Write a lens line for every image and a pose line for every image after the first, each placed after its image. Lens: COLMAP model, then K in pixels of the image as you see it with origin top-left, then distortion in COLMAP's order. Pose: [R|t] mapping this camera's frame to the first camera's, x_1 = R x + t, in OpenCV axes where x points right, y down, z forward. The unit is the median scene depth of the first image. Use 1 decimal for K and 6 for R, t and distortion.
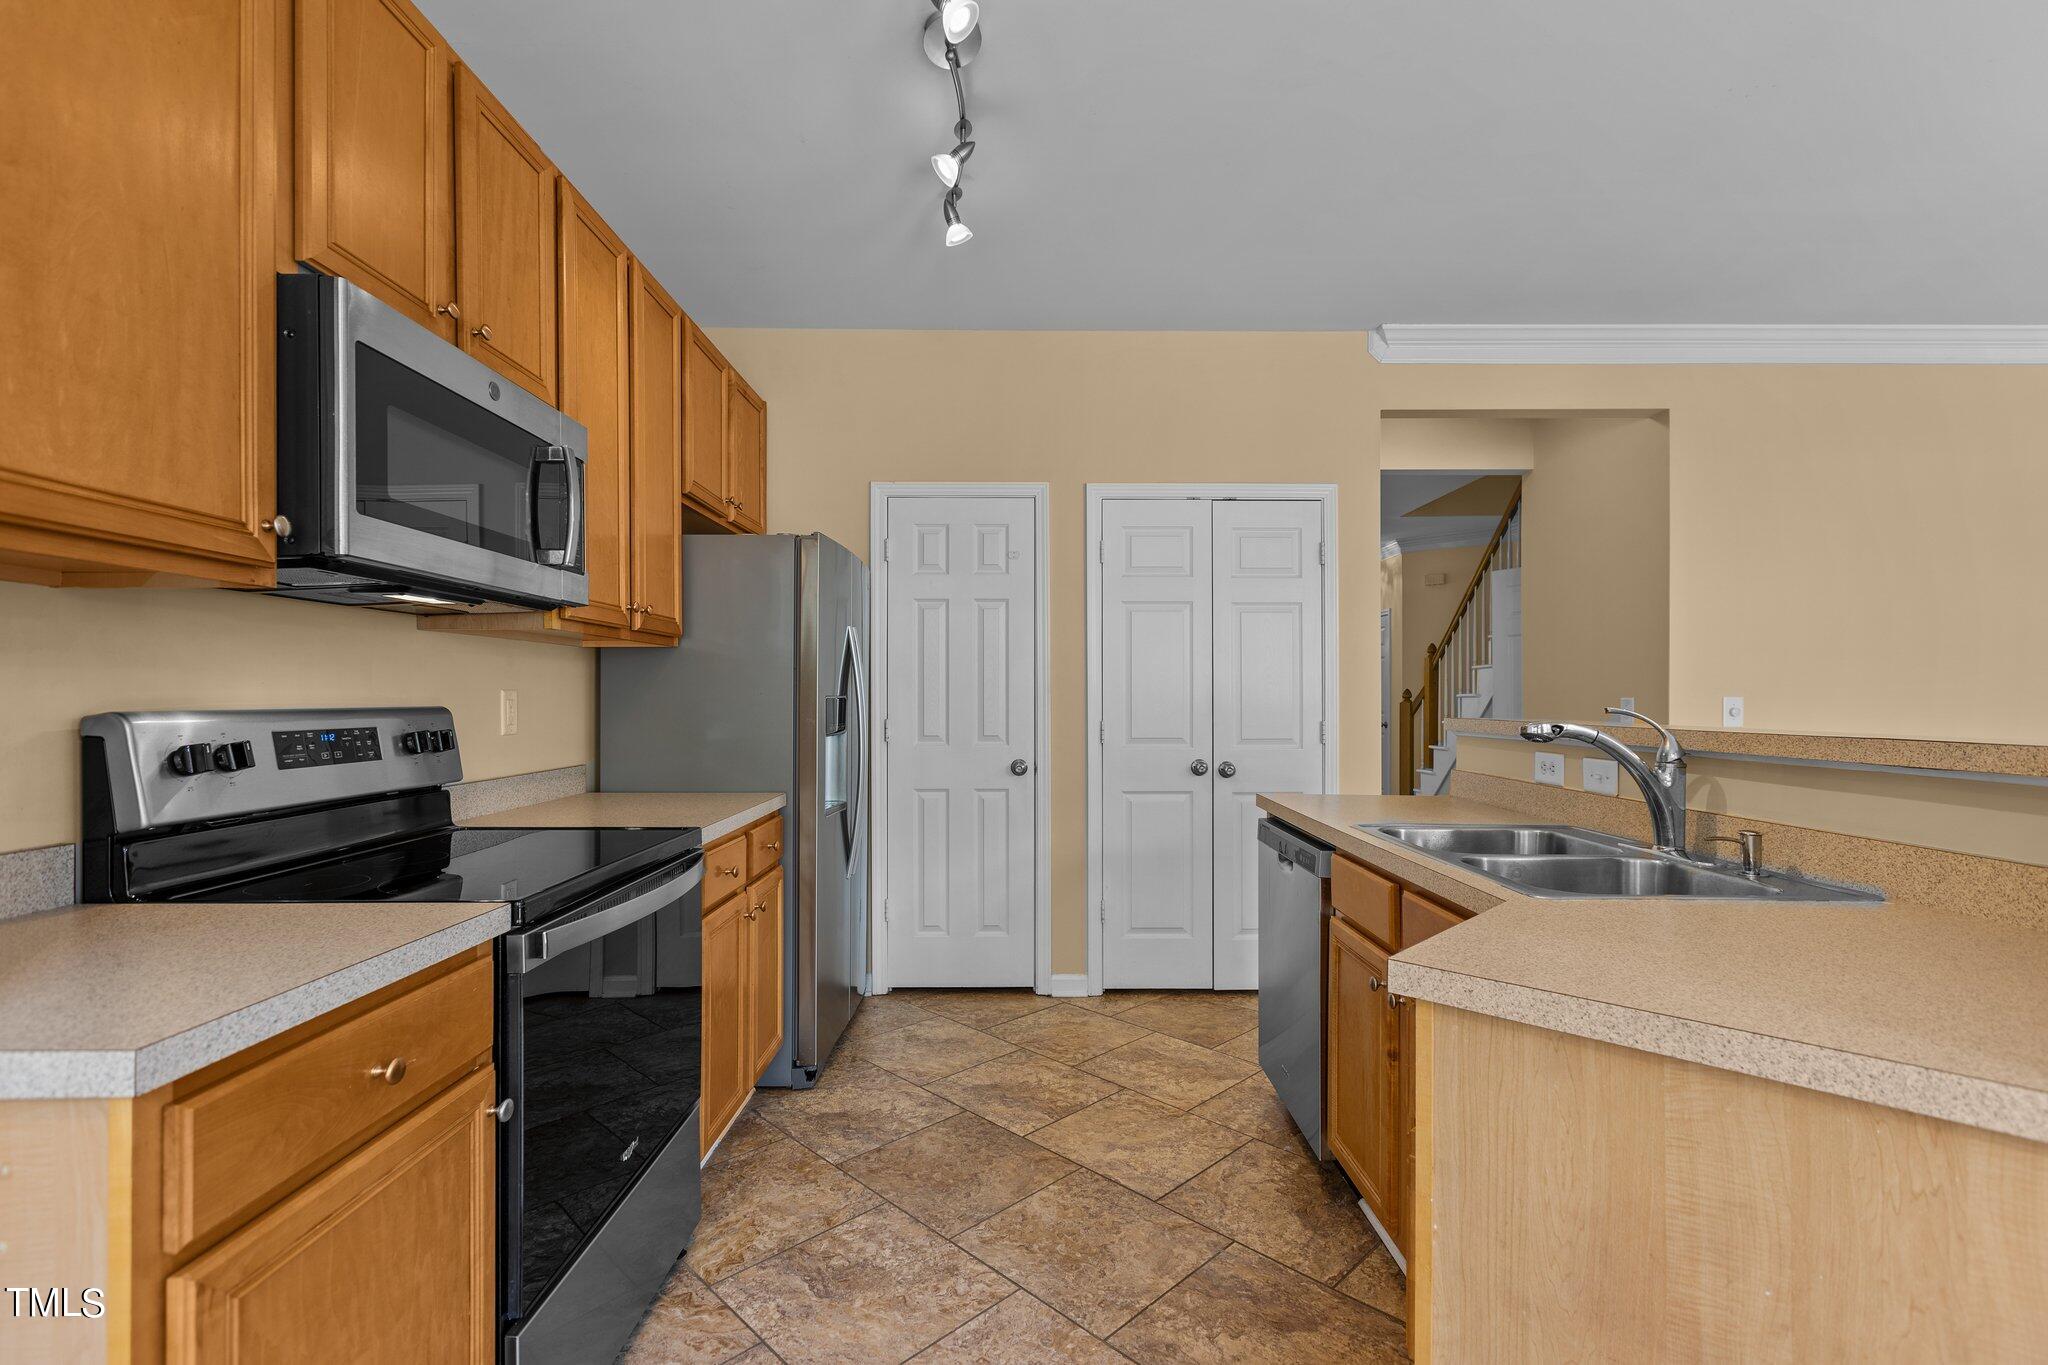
lens RADIAL K [[911.0, 0, 1020.1], [0, 911.0, 692.9], [0, 0, 1]] dist [0.001661, -0.001329]
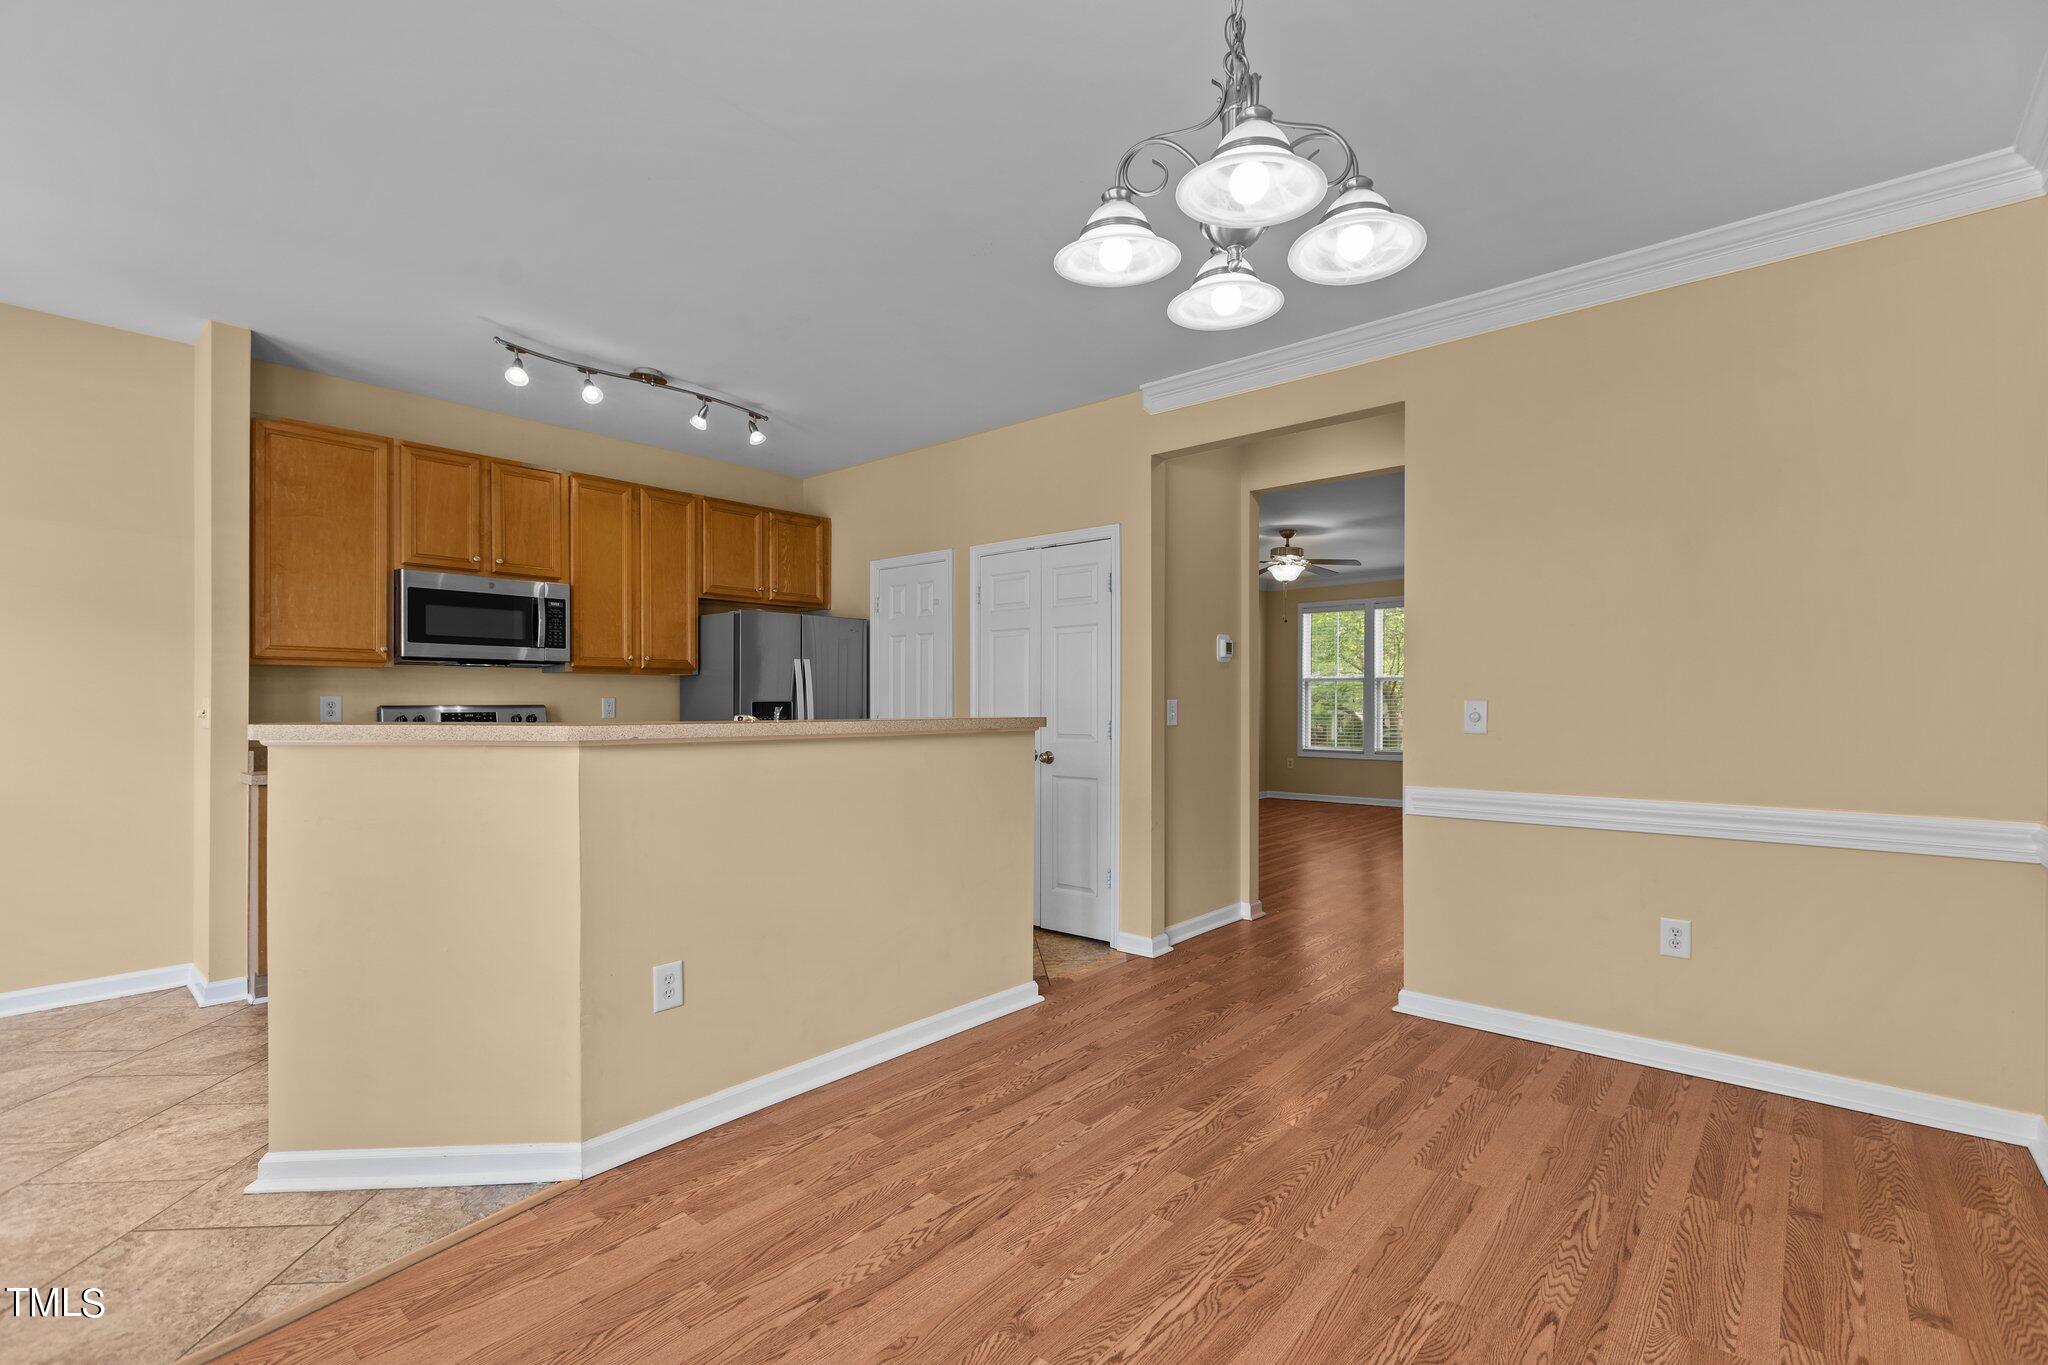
lens RADIAL K [[911.0, 0, 1014.9], [0, 911.0, 685.6], [0, 0, 1]] dist [0.001661, -0.001329]
pose [[0.749671, -0.013016, -0.661683, 1.336208], [0.002539, 0.999856, -0.016791, 0.005743], [0.661806, 0.010907, 0.749596, 0.011350]]
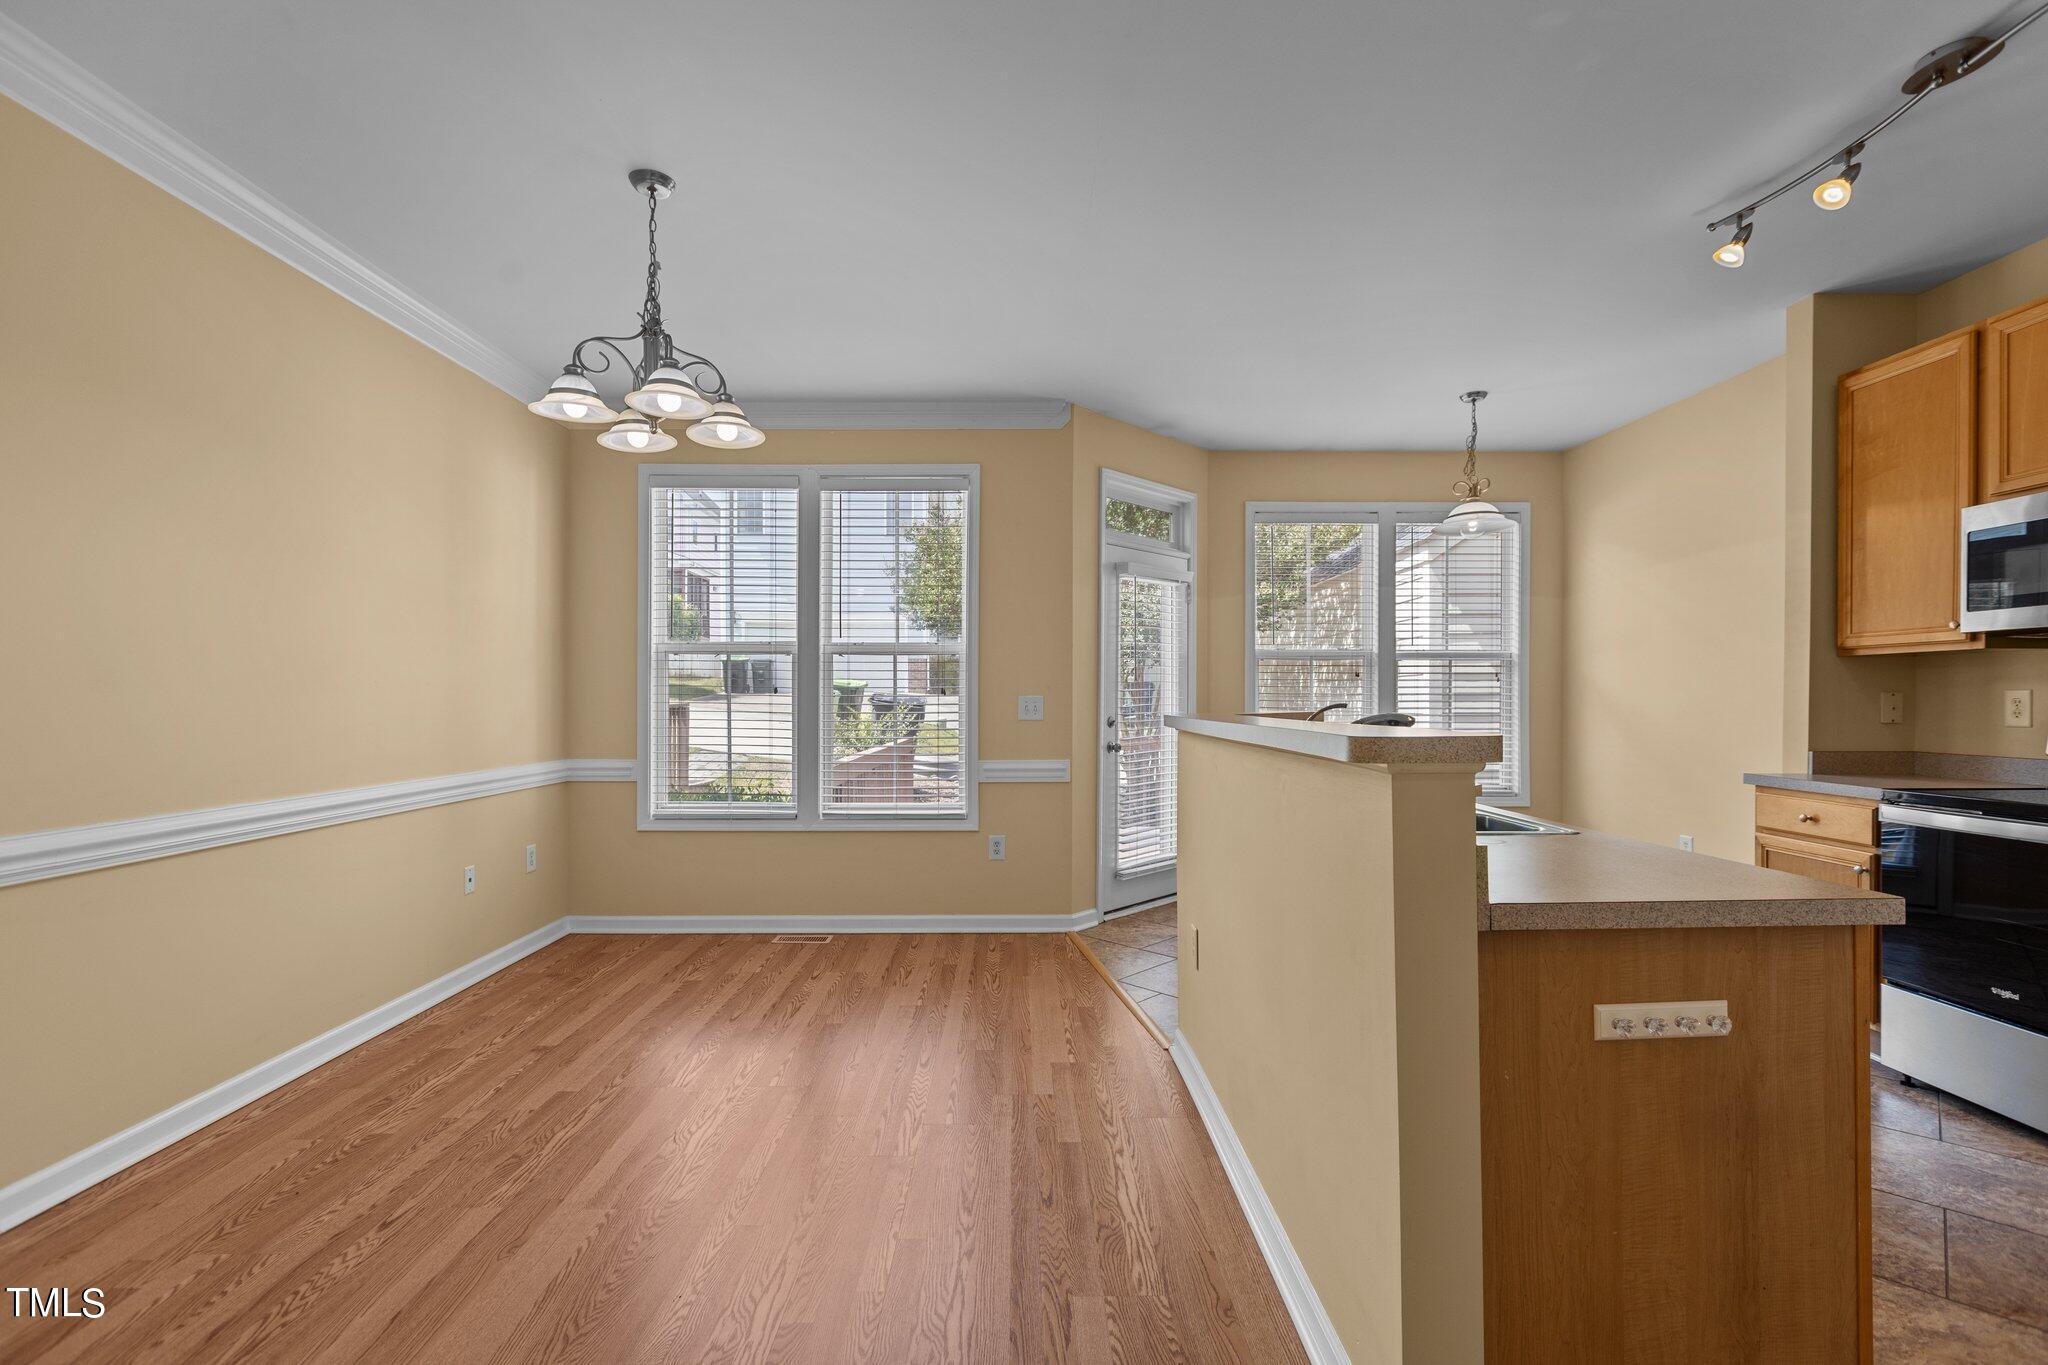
lens RADIAL K [[911.0, 0, 1039.5], [0, 911.0, 691.3], [0, 0, 1]] dist [0.001661, -0.001329]
pose [[-0.999746, -0.001286, -0.022520, 0.702080], [-0.001031, 0.999936, -0.011295, 0.009708], [0.022533, -0.011269, -0.999683, 1.438372]]
